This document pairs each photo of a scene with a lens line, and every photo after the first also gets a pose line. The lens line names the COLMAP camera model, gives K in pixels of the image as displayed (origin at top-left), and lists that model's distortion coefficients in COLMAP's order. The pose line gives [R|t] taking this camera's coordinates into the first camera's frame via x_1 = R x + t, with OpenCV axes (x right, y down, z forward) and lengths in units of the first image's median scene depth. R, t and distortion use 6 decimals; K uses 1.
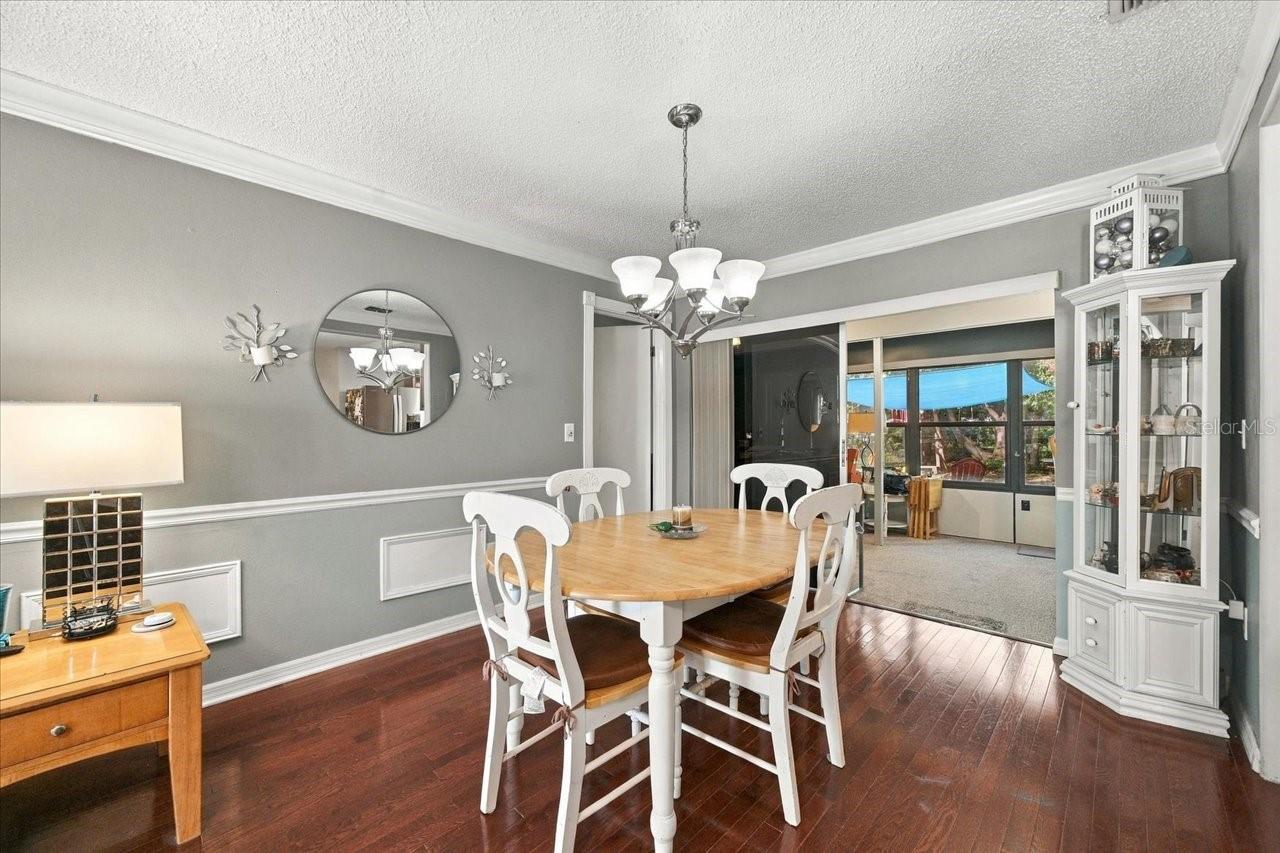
lens RADIAL K [[529.3, 0, 640.0], [0, 529.3, 426.5], [0, 0, 1]] dist [0.000216, 0.000080]
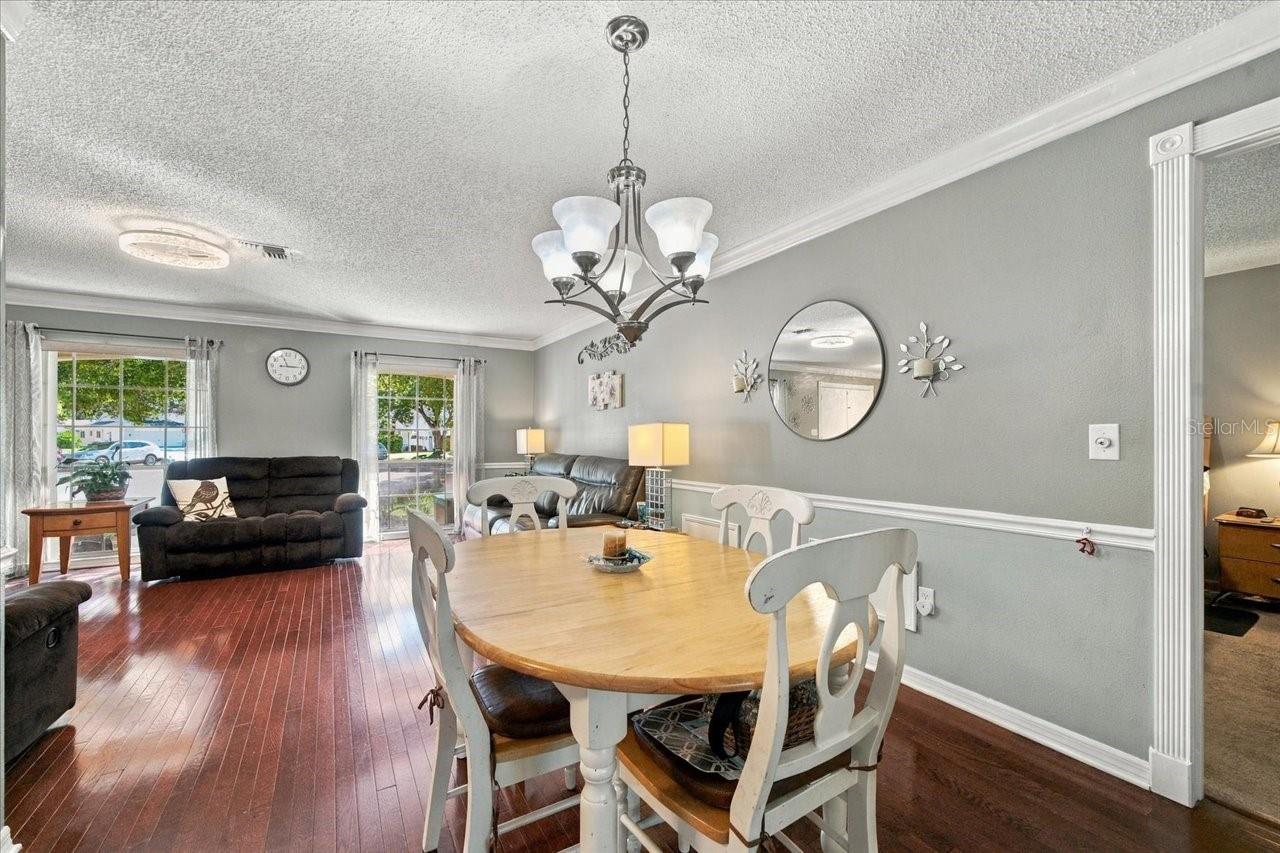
lens RADIAL K [[511.9, 0, 636.1], [0, 511.9, 428.5], [0, 0, 1]] dist [-0.016288, 0.000353]
pose [[-0.245956, -0.018525, -0.969104, 0.686999], [0.004717, 0.999783, -0.020308, 0.010671], [0.969270, -0.009566, -0.245815, 1.038090]]
